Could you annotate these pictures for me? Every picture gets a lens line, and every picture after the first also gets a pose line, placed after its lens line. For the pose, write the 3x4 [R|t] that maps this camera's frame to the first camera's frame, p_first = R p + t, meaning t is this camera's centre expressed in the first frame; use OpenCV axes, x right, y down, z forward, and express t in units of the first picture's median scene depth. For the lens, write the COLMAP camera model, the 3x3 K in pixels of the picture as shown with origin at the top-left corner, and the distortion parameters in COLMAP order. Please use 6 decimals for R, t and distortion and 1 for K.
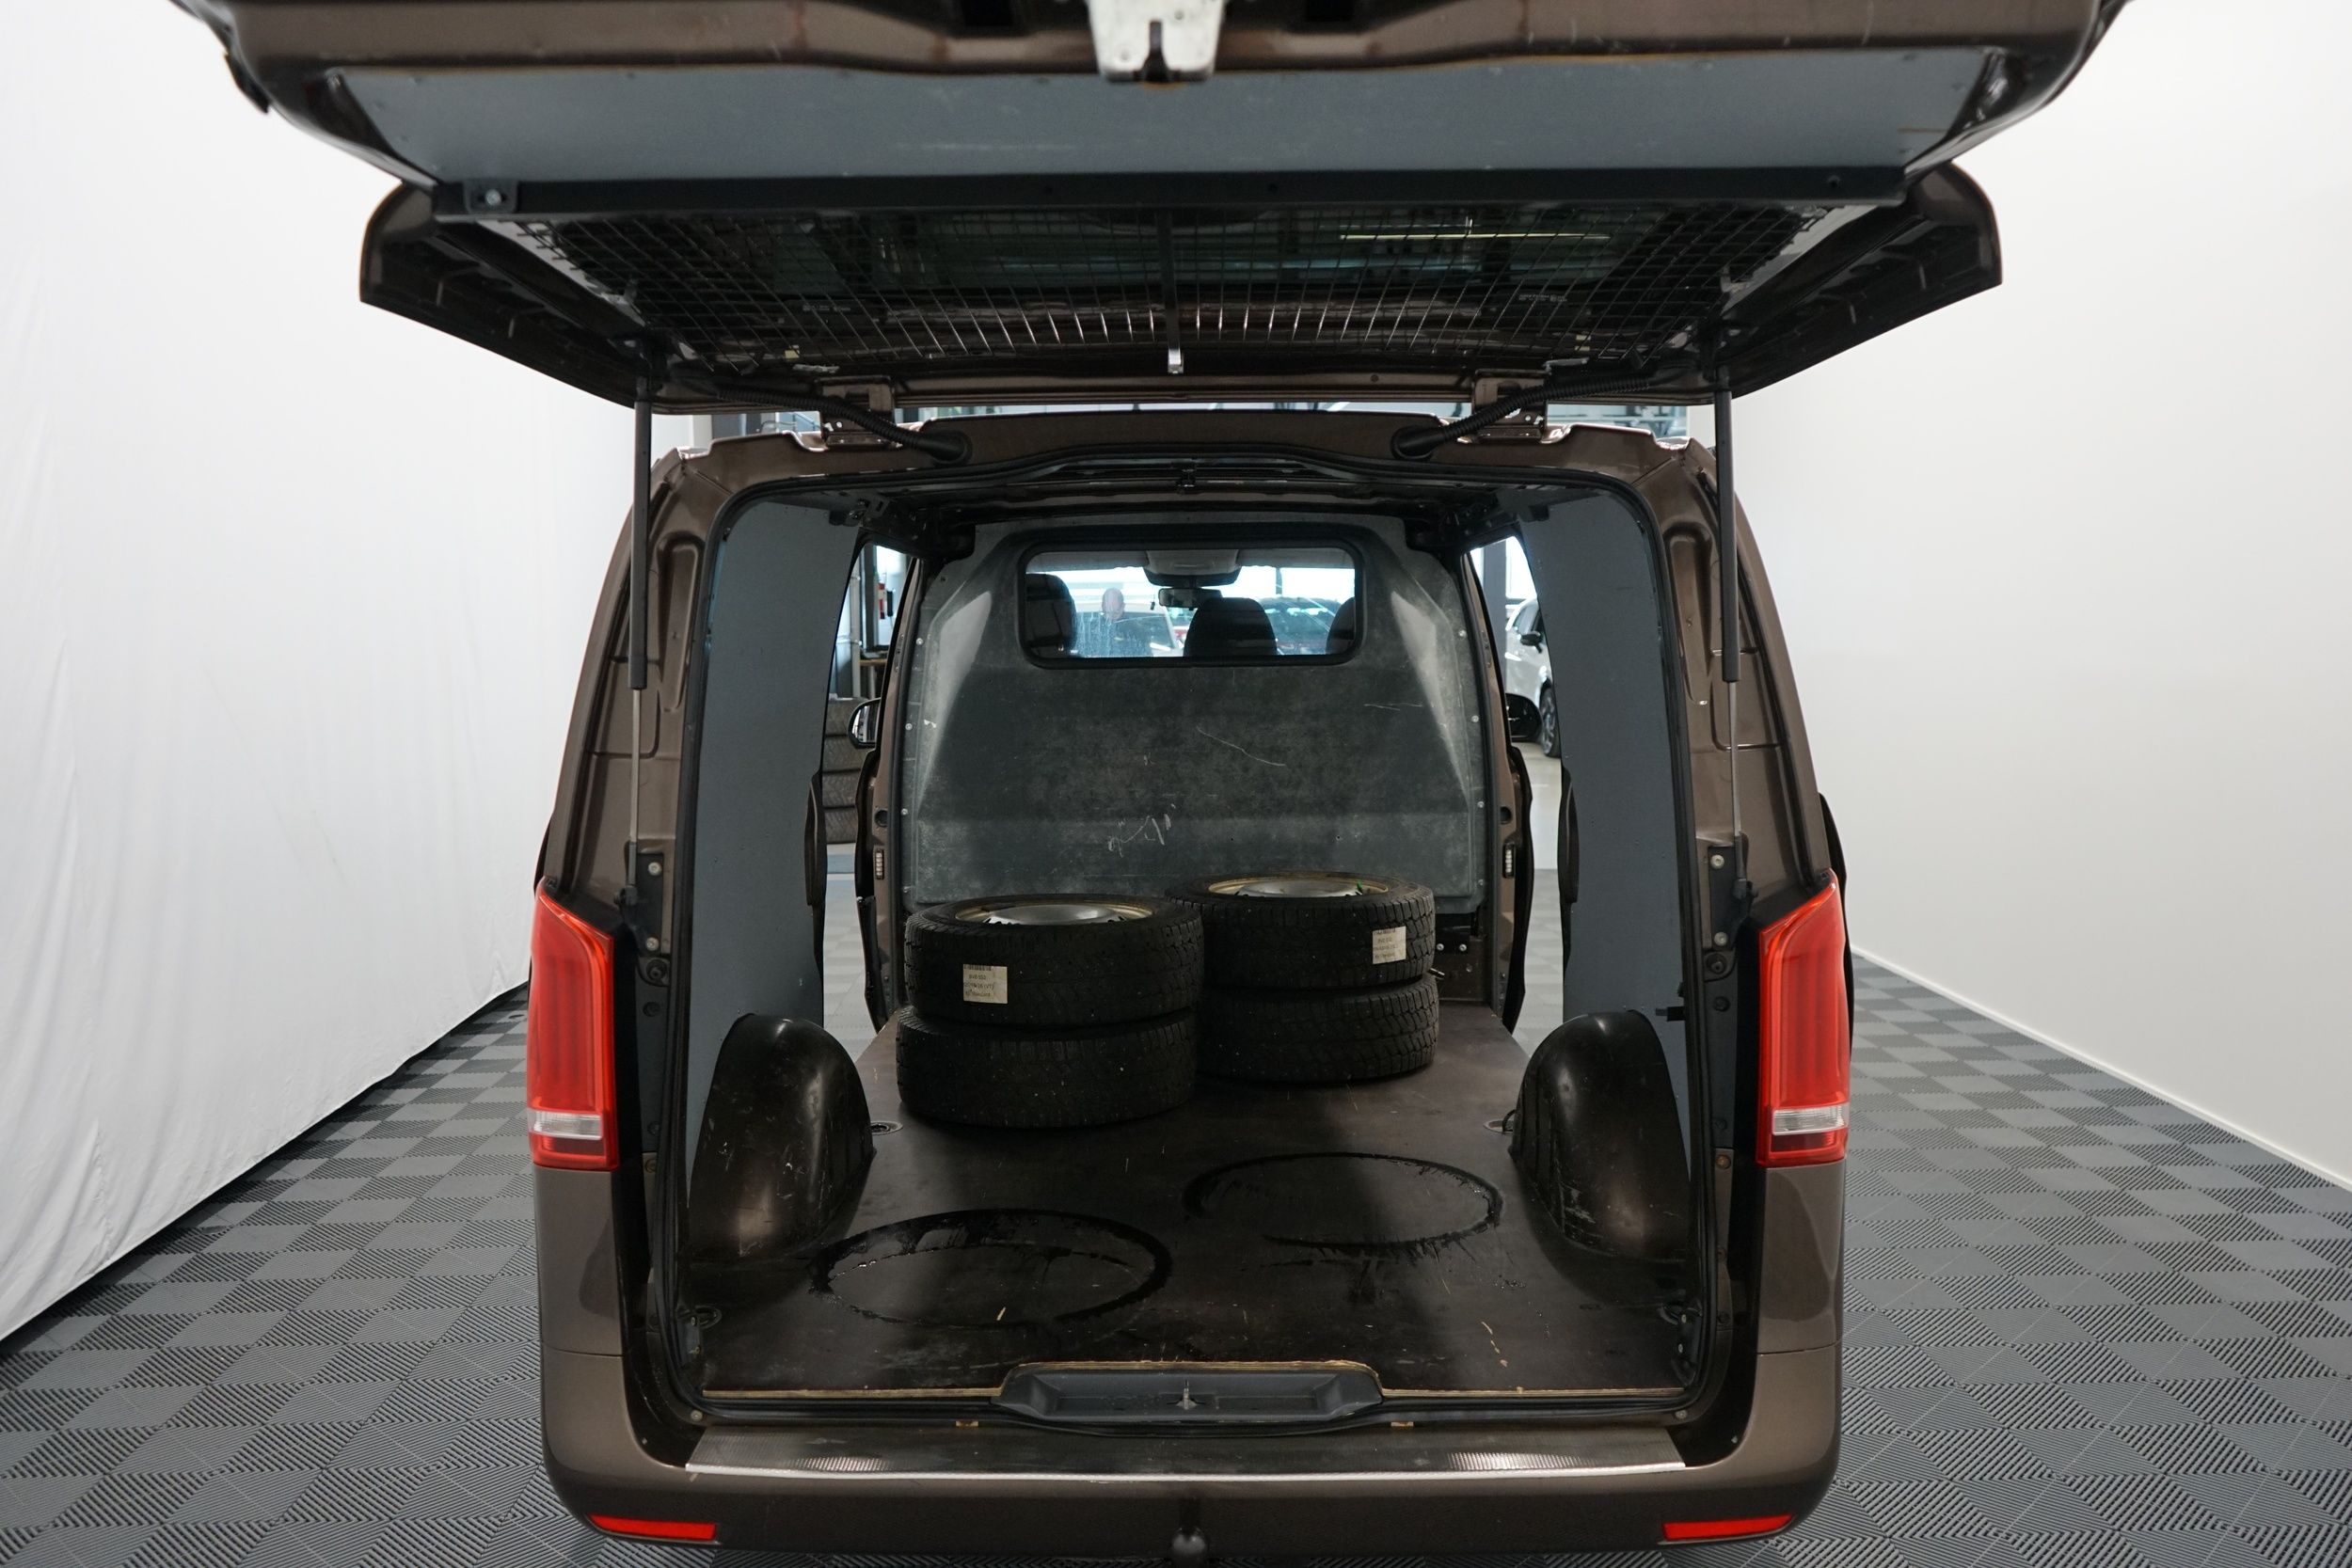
lens RADIAL K [[1913.5, 0, 1176.0], [0, 1913.5, 784.0], [0, 0, 1]] dist [-0.001528, -0.000660]
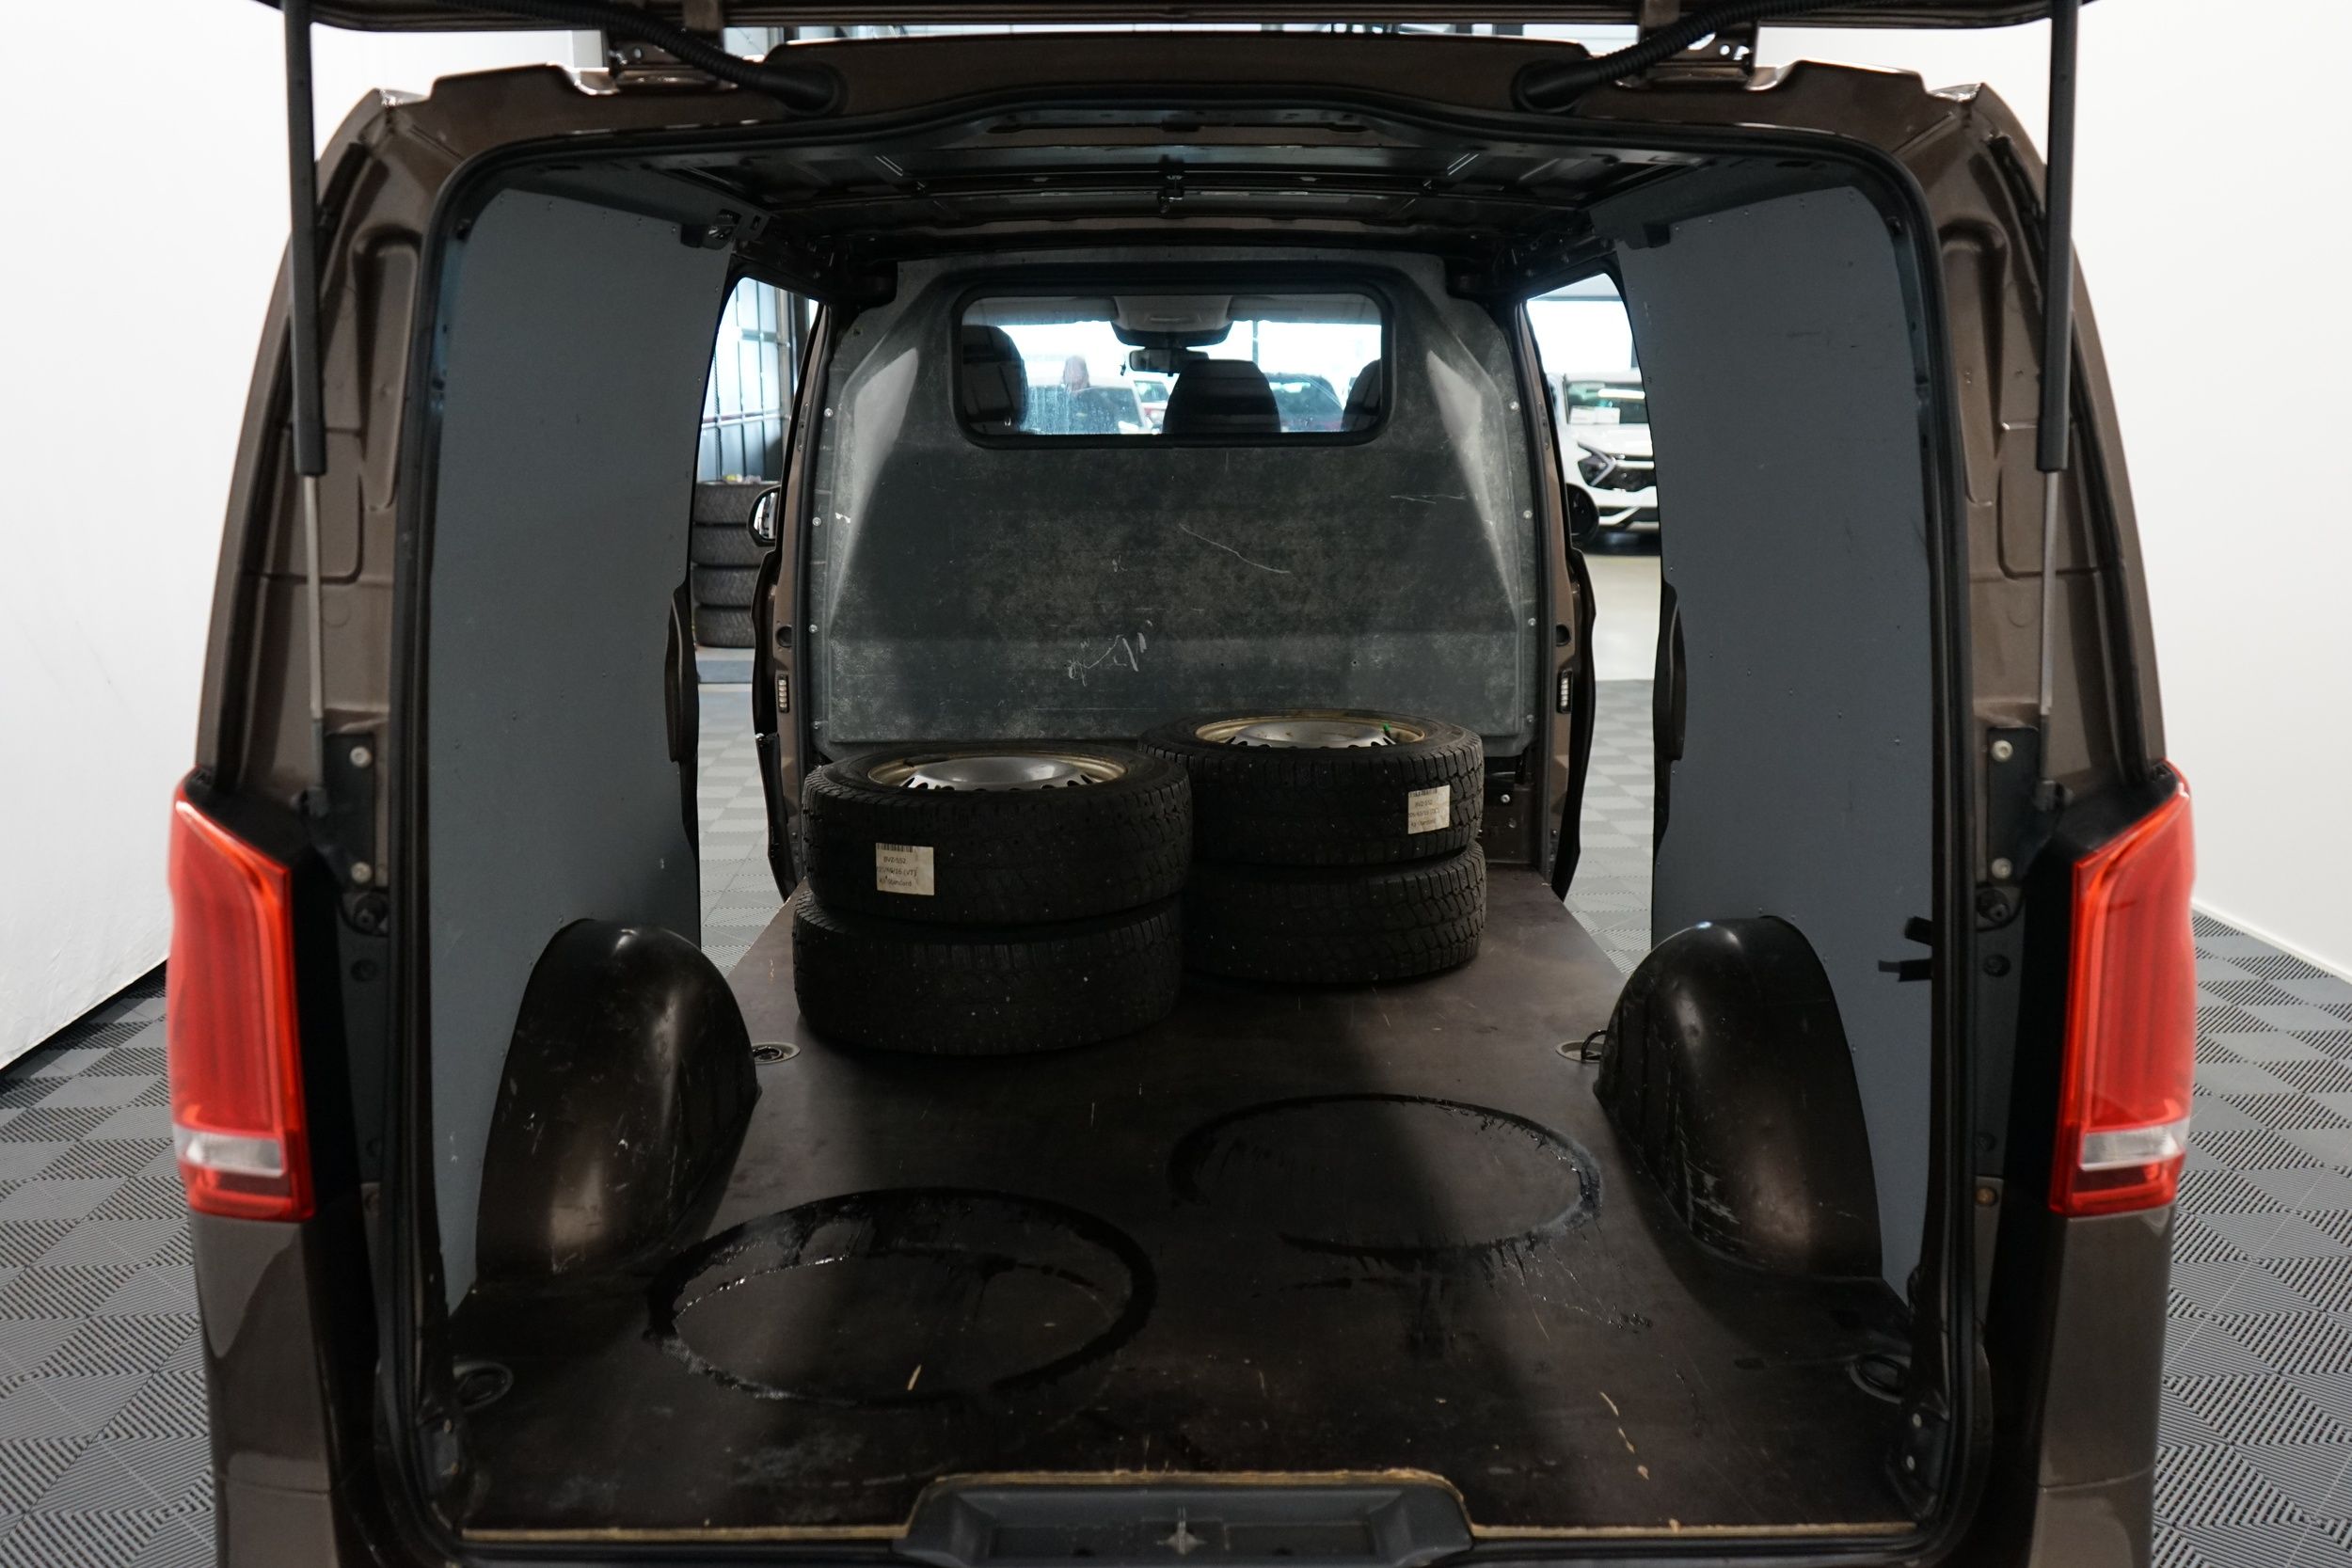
lens RADIAL K [[2053.0, 0, 1176.0], [0, 2053.0, 784.0], [0, 0, 1]] dist [0.028792, -0.001709]
pose [[0.999865, 0.001873, 0.016351, -0.006106], [-0.003510, 0.994912, 0.100682, -0.011707], [-0.016080, -0.100725, 0.994784, 0.201938]]
